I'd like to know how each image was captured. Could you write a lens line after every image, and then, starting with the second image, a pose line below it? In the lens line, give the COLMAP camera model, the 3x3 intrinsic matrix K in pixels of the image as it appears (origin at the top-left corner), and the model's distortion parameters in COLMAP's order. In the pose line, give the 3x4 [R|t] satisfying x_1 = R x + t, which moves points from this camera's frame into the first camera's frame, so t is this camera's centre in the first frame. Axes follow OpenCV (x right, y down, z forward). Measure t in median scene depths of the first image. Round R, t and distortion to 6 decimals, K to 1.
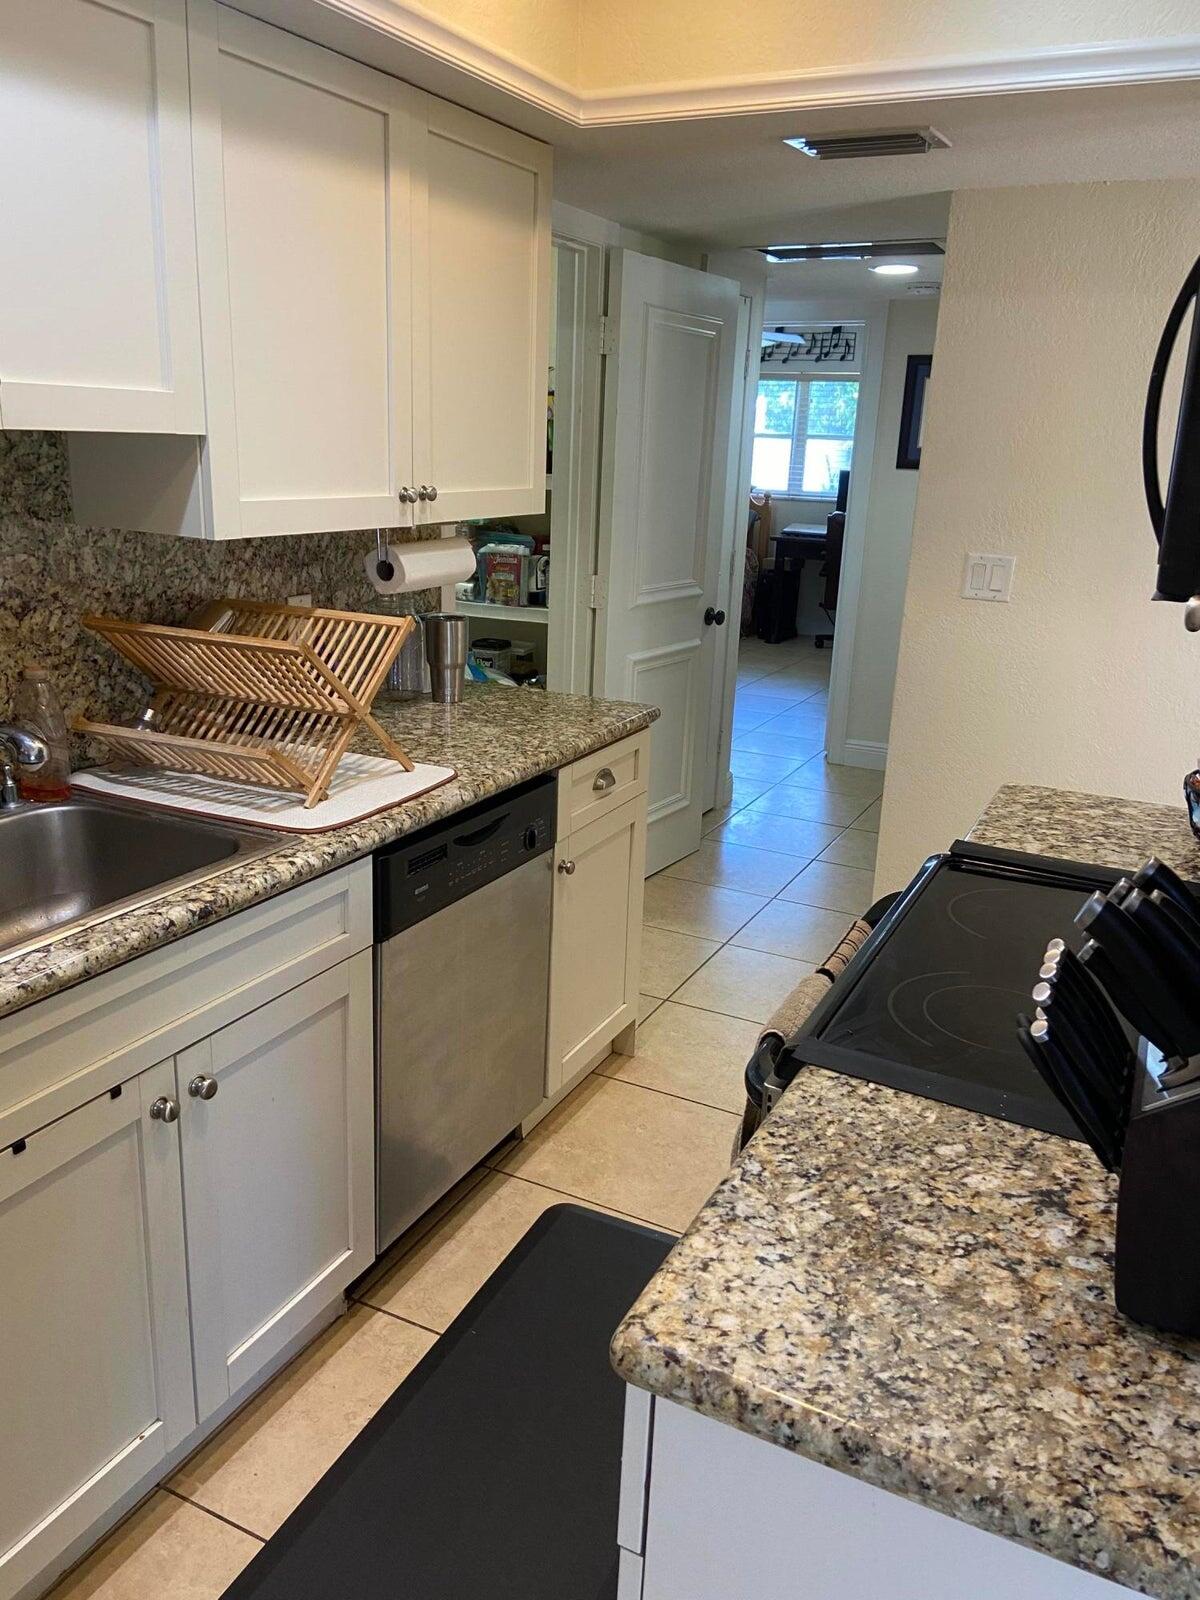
lens RADIAL K [[1214.2, 0, 601.7], [0, 1214.2, 804.0], [0, 0, 1]] dist [0.015450, 0.000877]
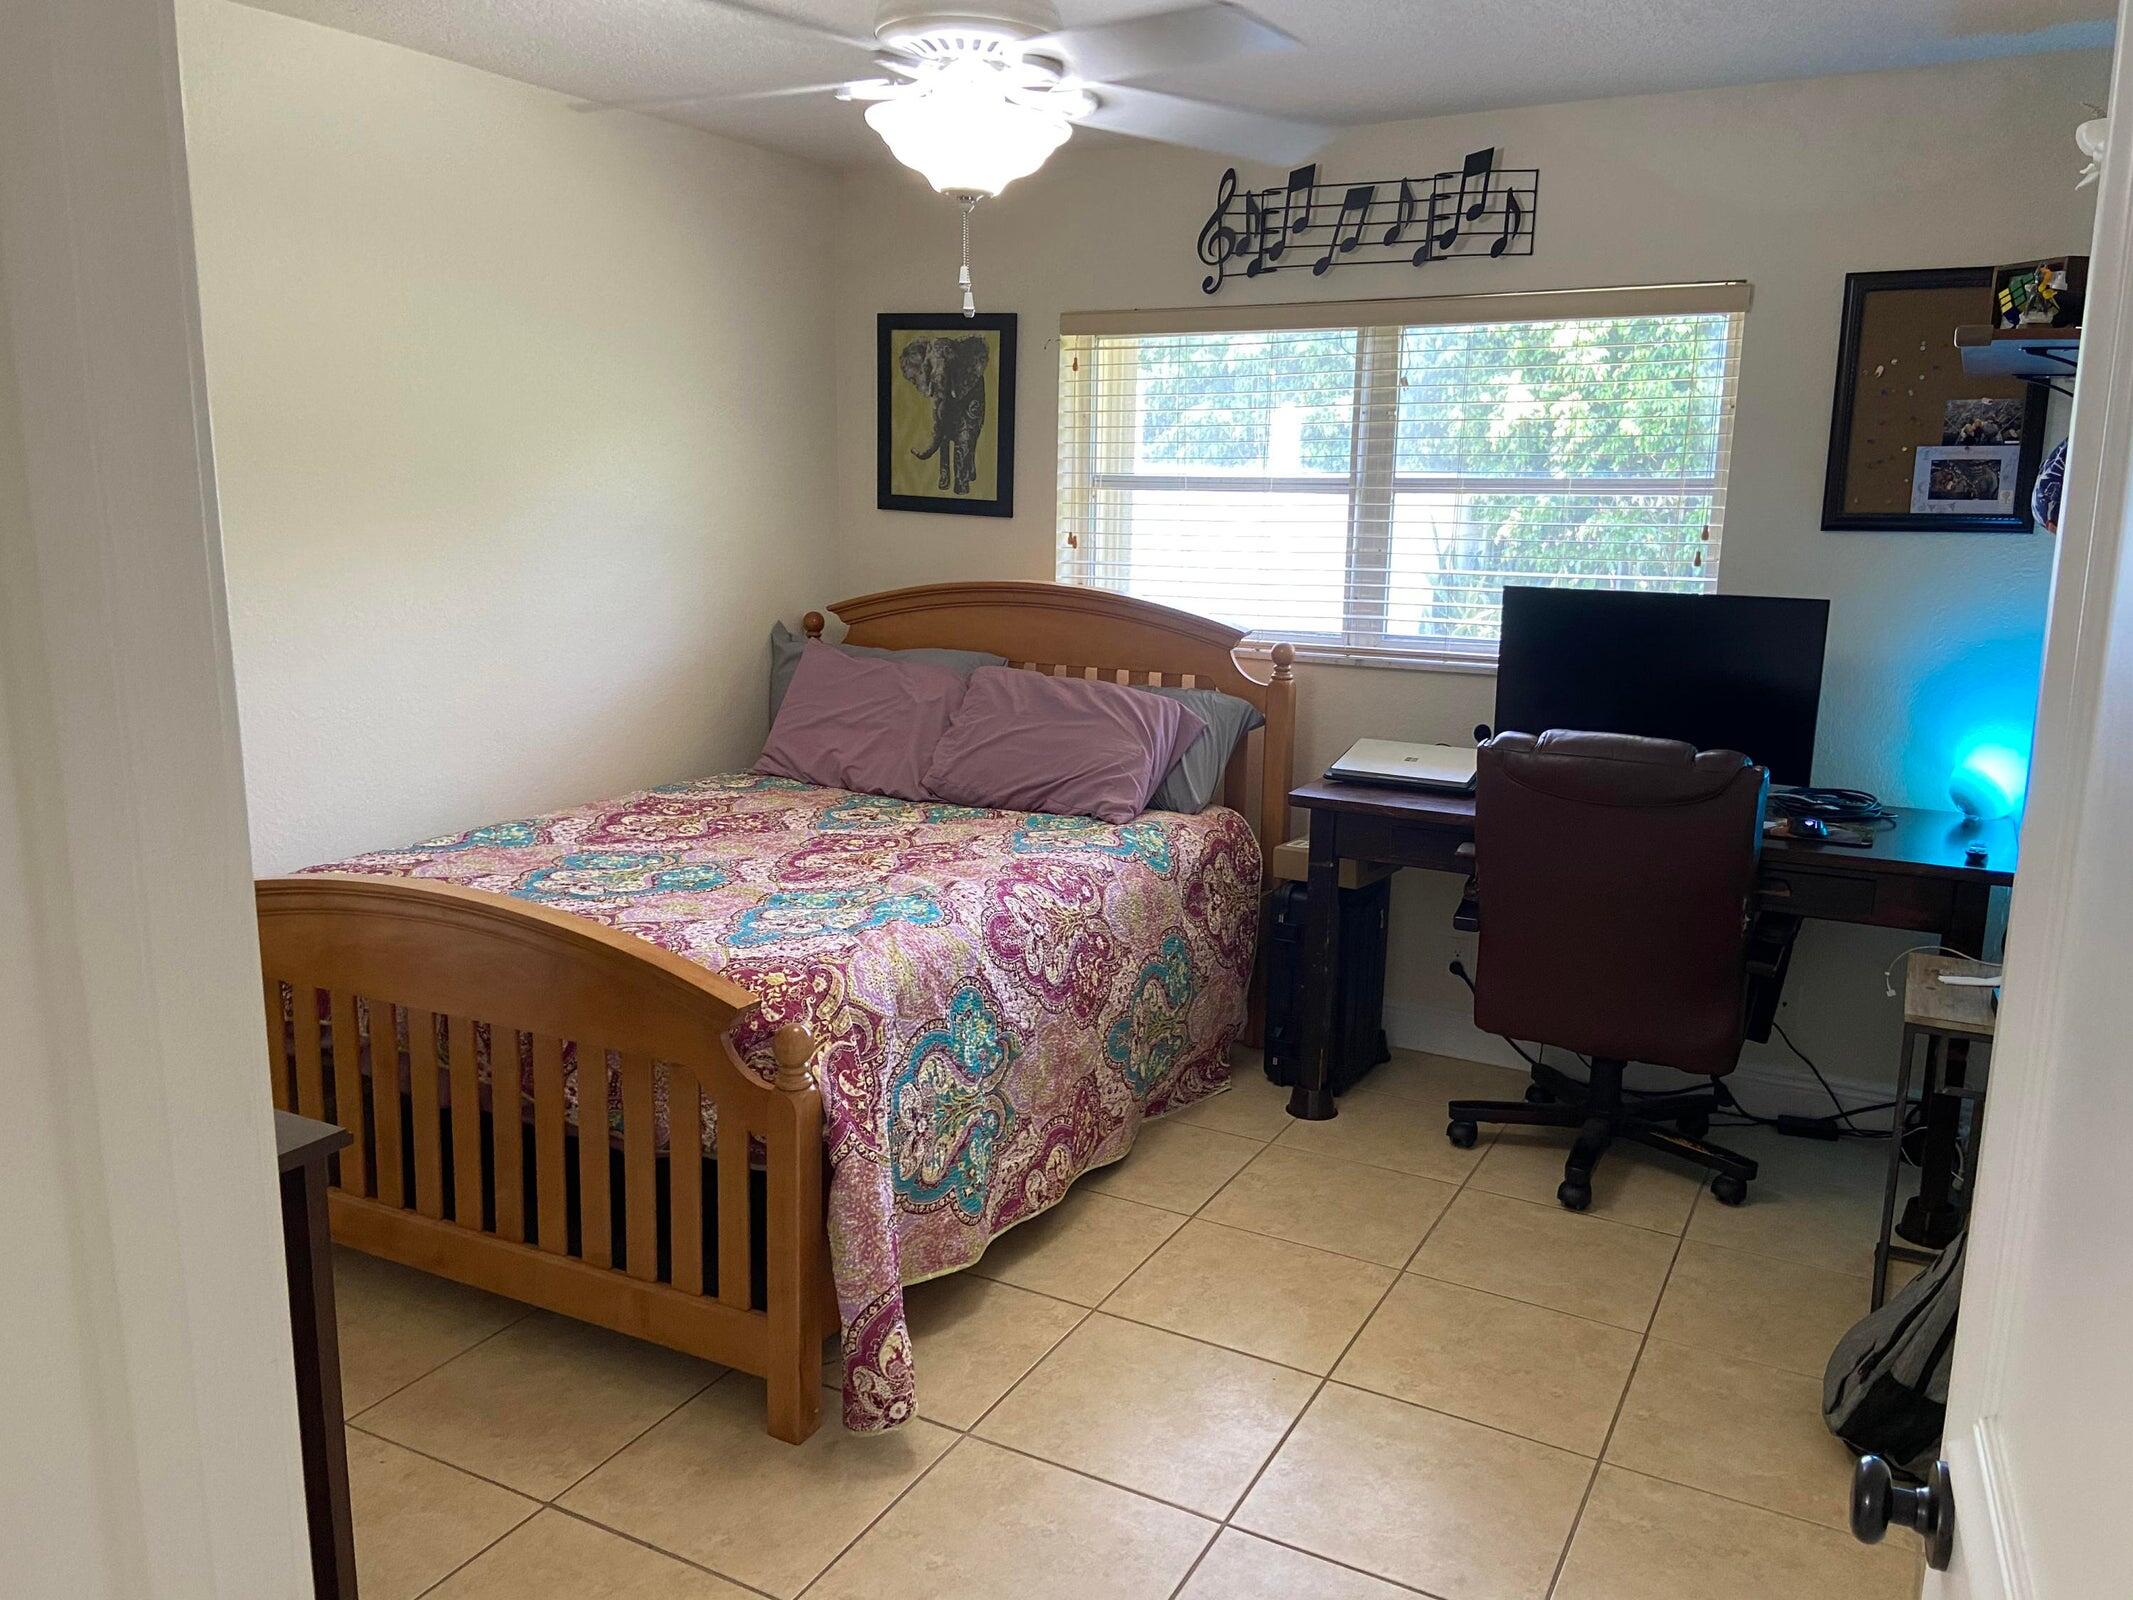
lens RADIAL K [[1618.7, 0, 1060.8], [0, 1618.7, 791.3], [0, 0, 1]] dist [0.015450, 0.000877]
pose [[0.999651, -0.016470, -0.020647, 0.085970], [0.014010, 0.993373, -0.114078, -0.171301], [0.022389, 0.113749, 0.993257, 0.573208]]
